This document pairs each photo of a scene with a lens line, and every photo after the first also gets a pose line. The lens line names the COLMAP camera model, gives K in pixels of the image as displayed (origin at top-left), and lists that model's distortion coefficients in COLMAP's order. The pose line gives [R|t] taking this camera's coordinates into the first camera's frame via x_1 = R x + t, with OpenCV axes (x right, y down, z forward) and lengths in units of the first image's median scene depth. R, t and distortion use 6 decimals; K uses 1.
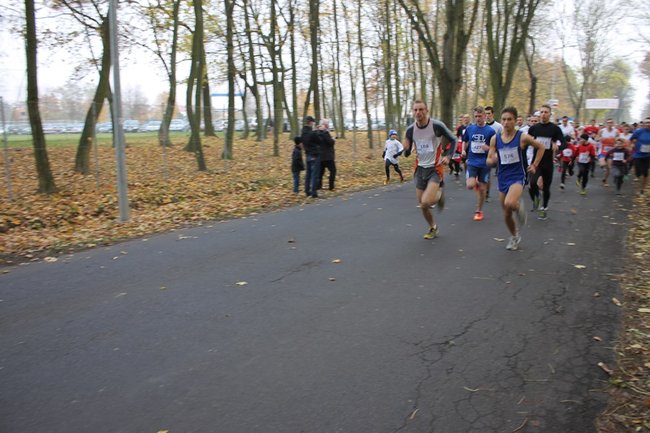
lens RADIAL K [[571.7, 0, 324.9], [0, 571.7, 218.5], [0, 0, 1]] dist [-0.159849, 0.156895]
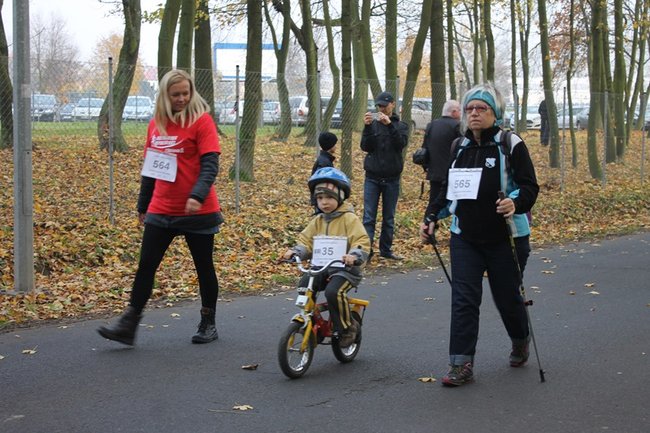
lens RADIAL K [[1262.9, 0, 332.0], [0, 1262.9, 222.0], [0, 0, 1]] dist [0.062185, 0.000000]
pose [[0.994630, 0.026378, -0.100078, 0.008400], [-0.034217, 0.996410, -0.077437, 0.007369], [0.097676, 0.080445, 0.991962, -0.030873]]
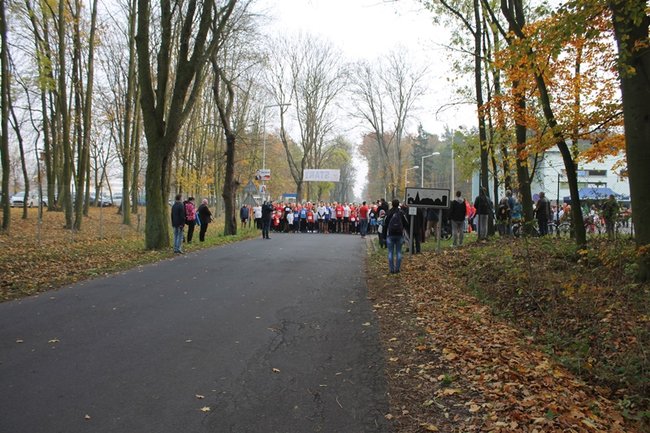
lens RADIAL K [[571.7, 0, 324.0], [0, 571.7, 217.1], [0, 0, 1]] dist [-0.159849, 0.156895]
pose [[0.900936, 0.006541, 0.433902, 0.260961], [0.053205, 0.990678, -0.125406, -0.078841], [-0.430678, 0.136068, 0.892190, 0.484002]]
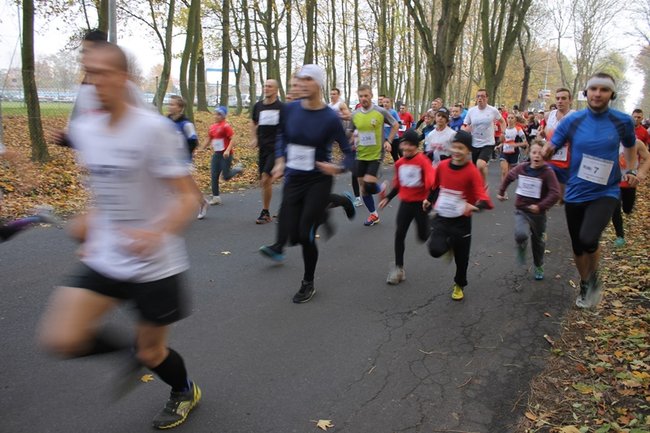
lens RADIAL K [[571.7, 0, 325.8], [0, 571.7, 219.5], [0, 0, 1]] dist [-0.159849, 0.156895]
pose [[0.998975, 0.040702, 0.019831, 0.003700], [-0.041404, 0.998481, 0.036357, 0.001032], [-0.018321, -0.037140, 0.999142, -0.014536]]
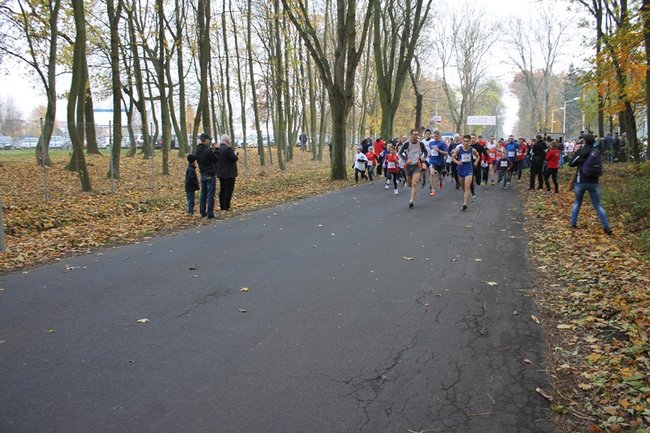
lens RADIAL K [[571.7, 0, 331.0], [0, 571.7, 215.4], [0, 0, 1]] dist [-0.159849, 0.156895]
pose [[0.978932, -0.022937, 0.202895, -0.006846], [0.029699, 0.999098, -0.030343, -0.003389], [-0.202016, 0.035730, 0.978730, 0.014928]]
